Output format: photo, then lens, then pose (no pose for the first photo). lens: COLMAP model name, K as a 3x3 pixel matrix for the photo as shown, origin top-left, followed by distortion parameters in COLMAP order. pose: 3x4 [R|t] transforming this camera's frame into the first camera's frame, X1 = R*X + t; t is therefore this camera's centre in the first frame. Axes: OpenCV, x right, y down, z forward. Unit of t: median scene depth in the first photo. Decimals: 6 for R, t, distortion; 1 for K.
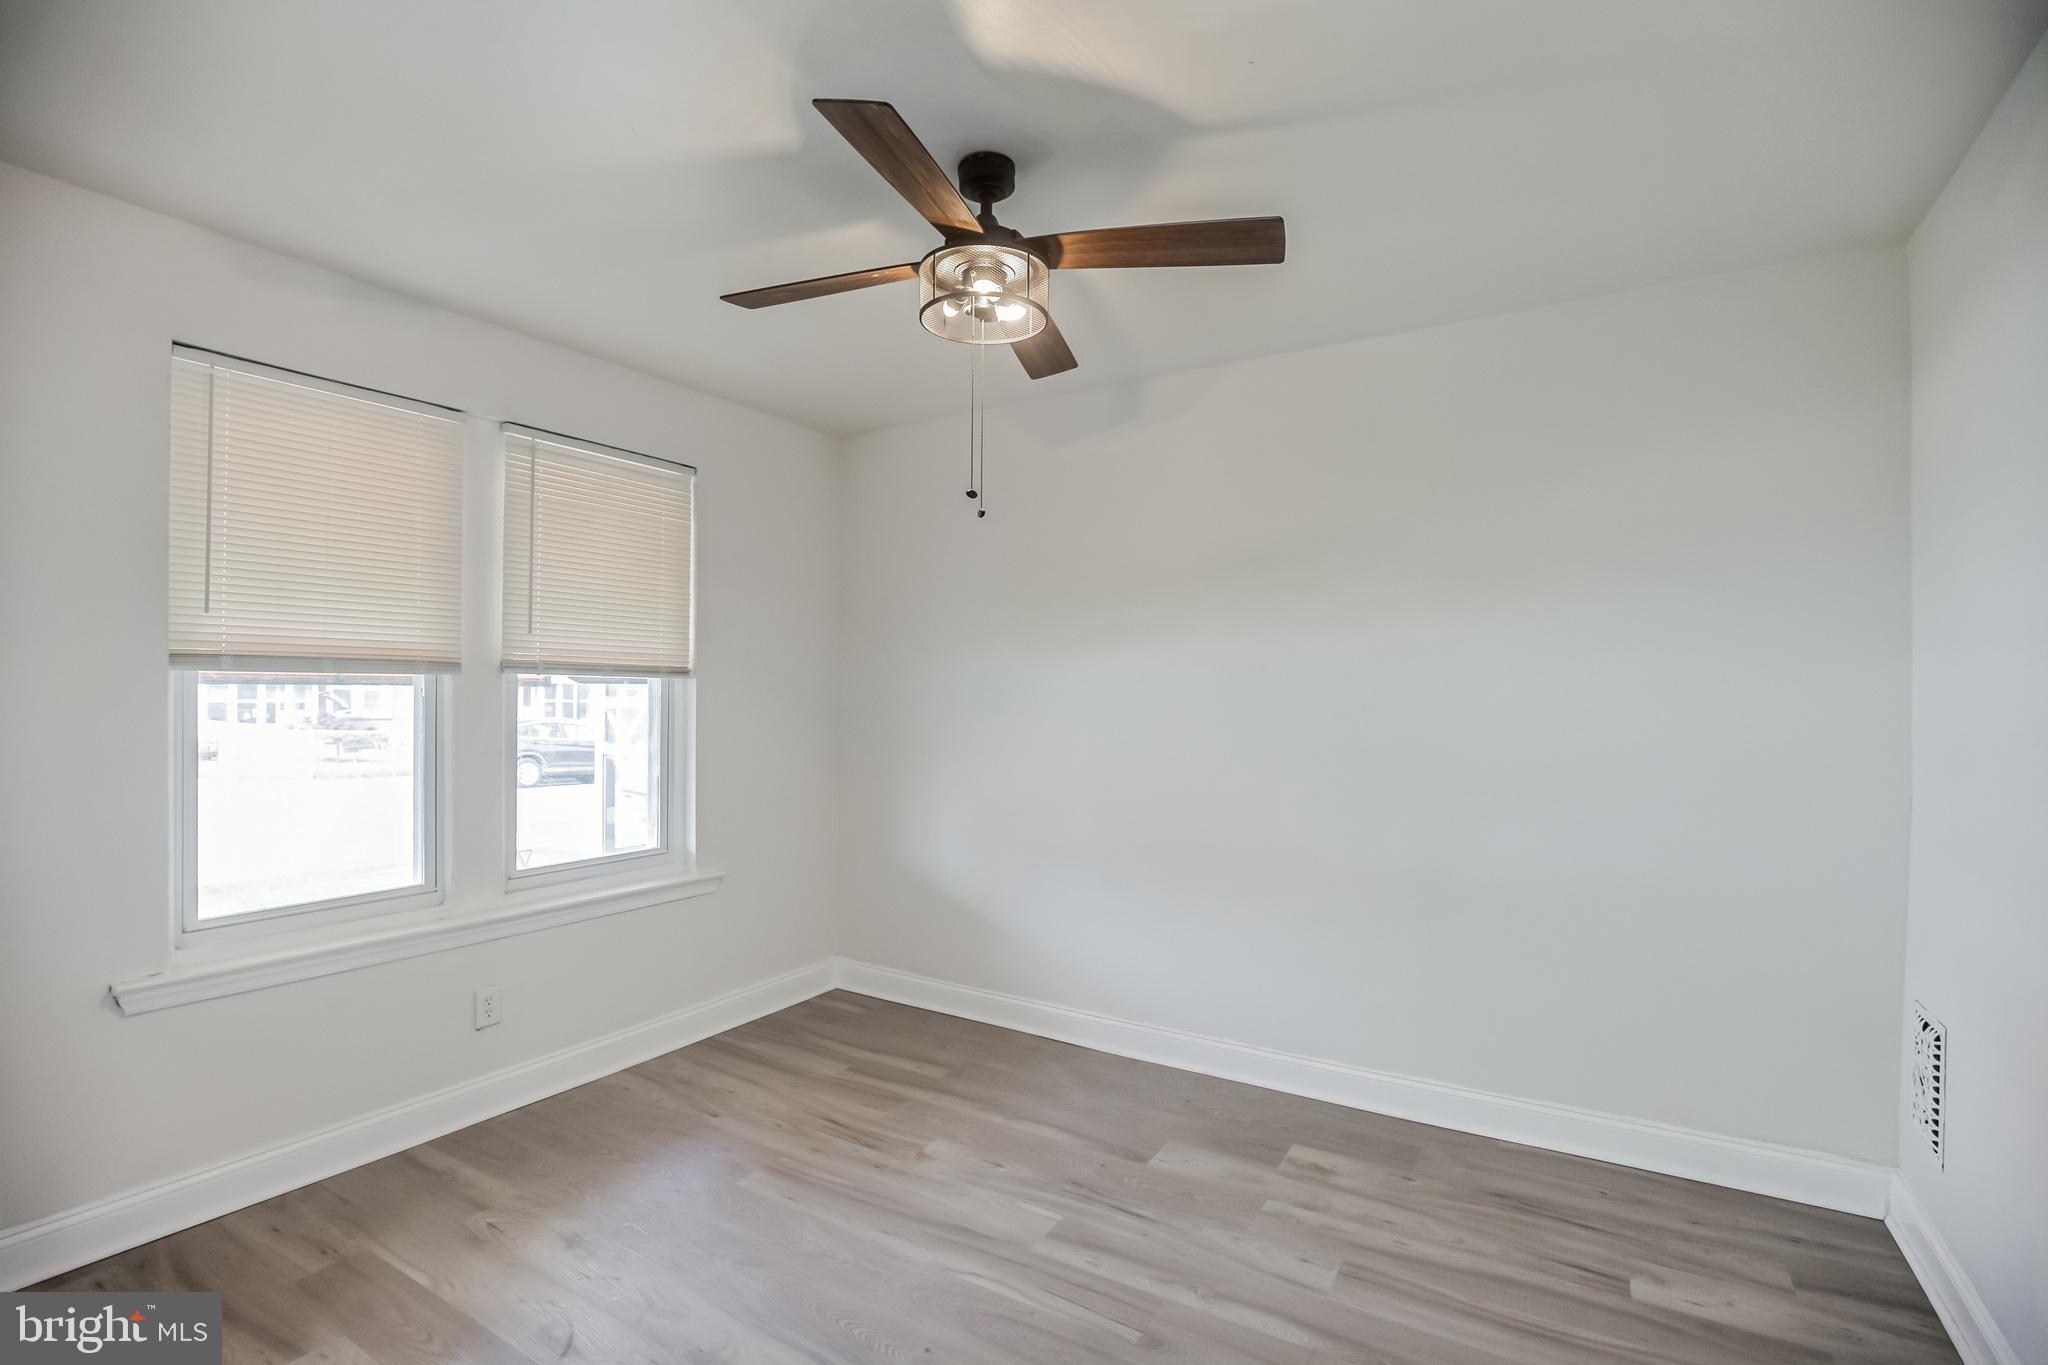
lens RADIAL K [[943.0, 0, 1023.9], [0, 943.0, 677.7], [0, 0, 1]] dist [-0.026099, 0.000315]
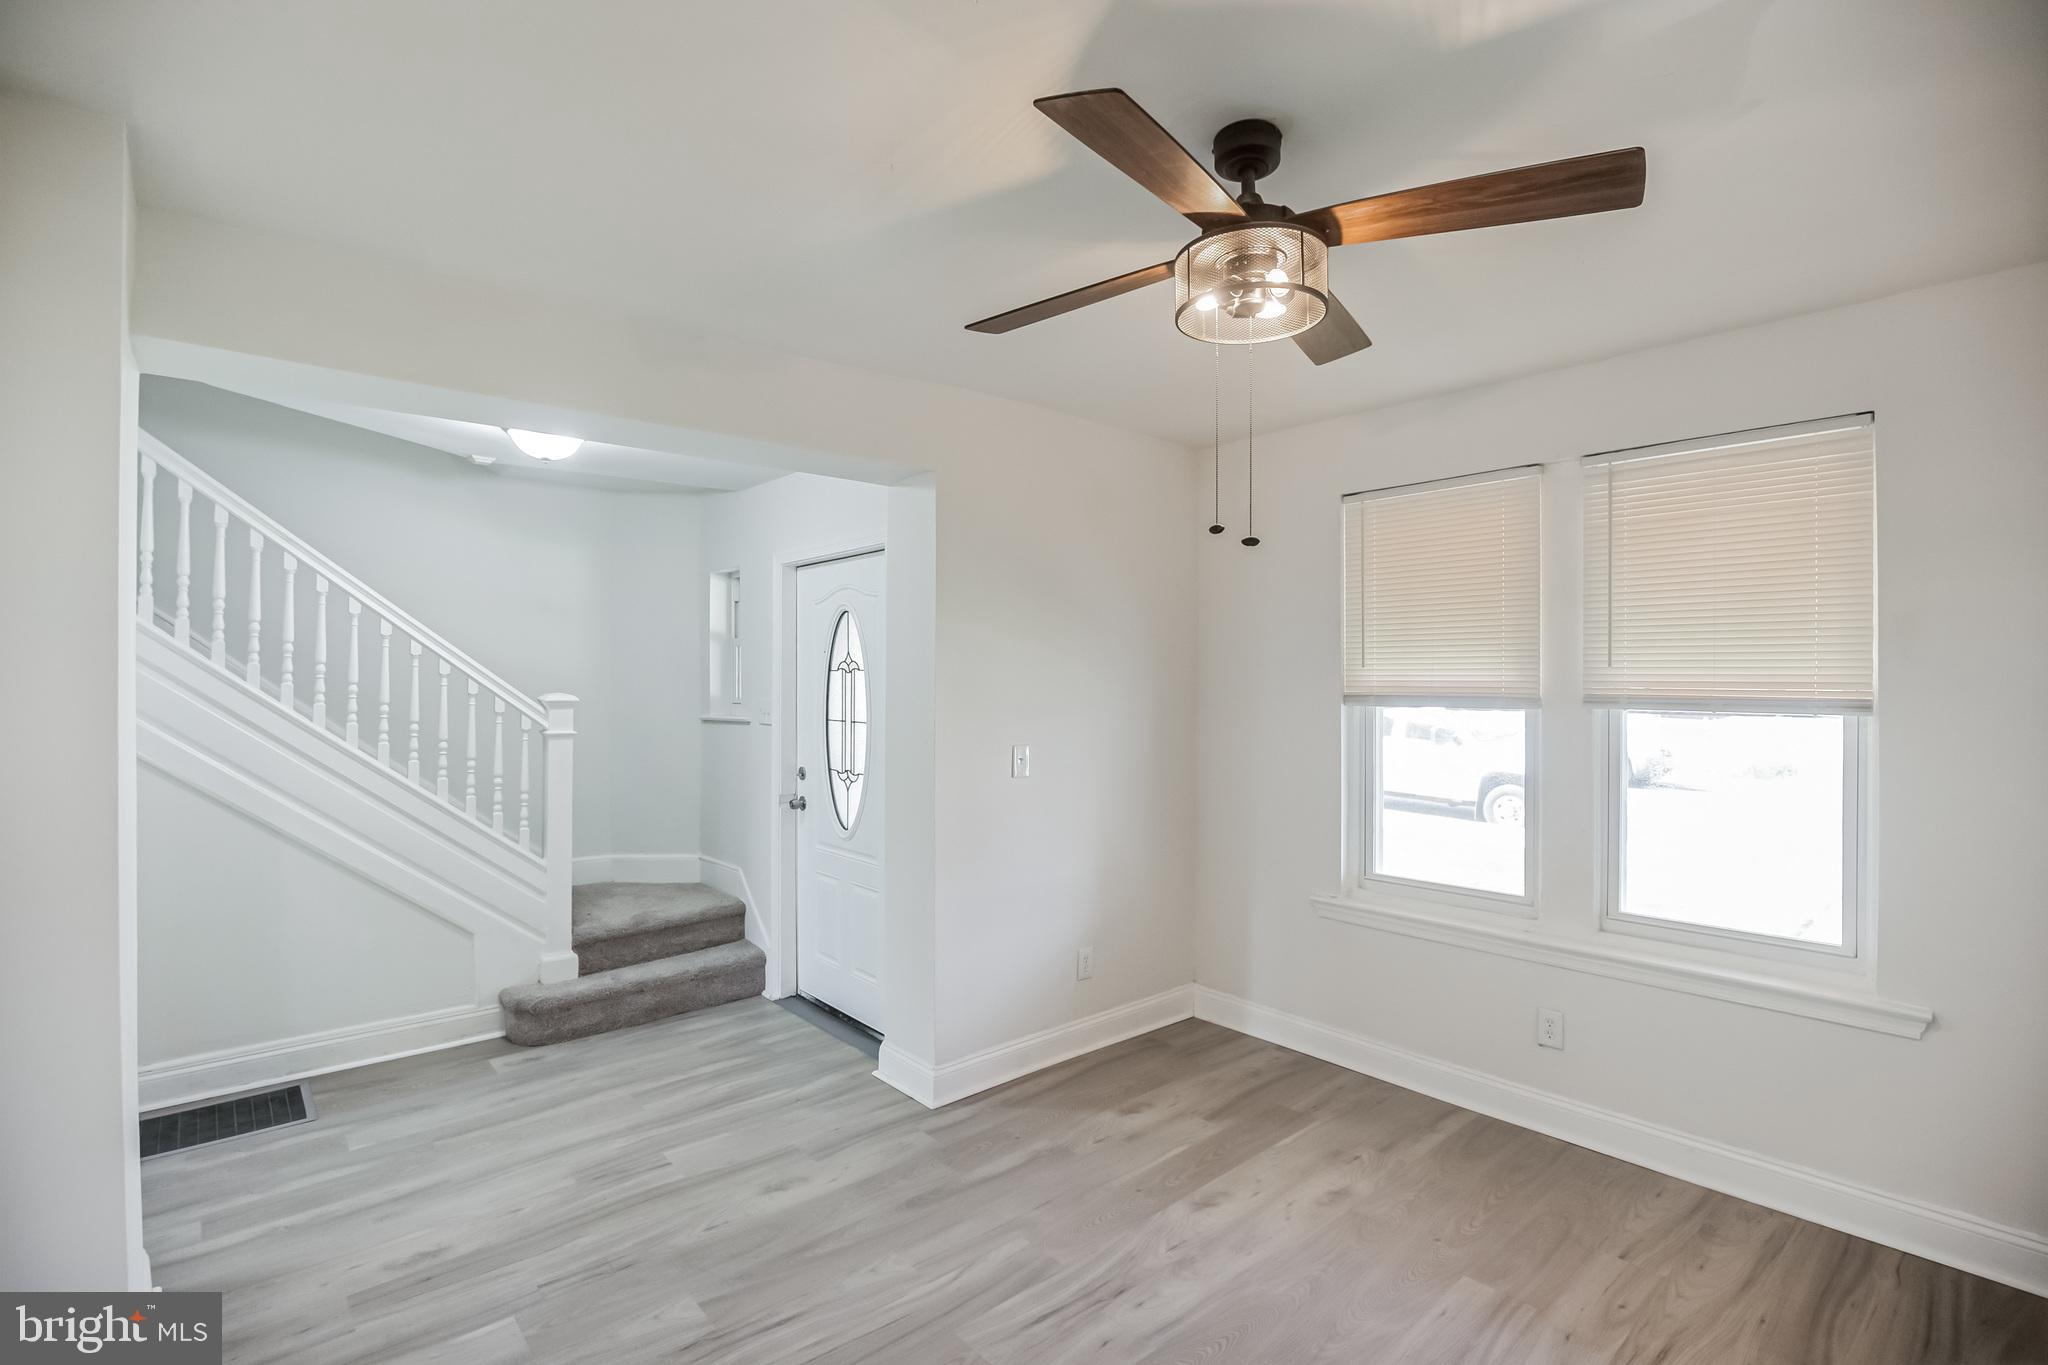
lens RADIAL K [[931.4, 0, 1028.9], [0, 931.4, 689.7], [0, 0, 1]] dist [-0.021380, 0.003946]
pose [[-0.272617, -0.008562, -0.962084, 0.579543], [0.002670, 0.999950, -0.009655, -0.016942], [0.962119, -0.005201, -0.272581, 0.723143]]
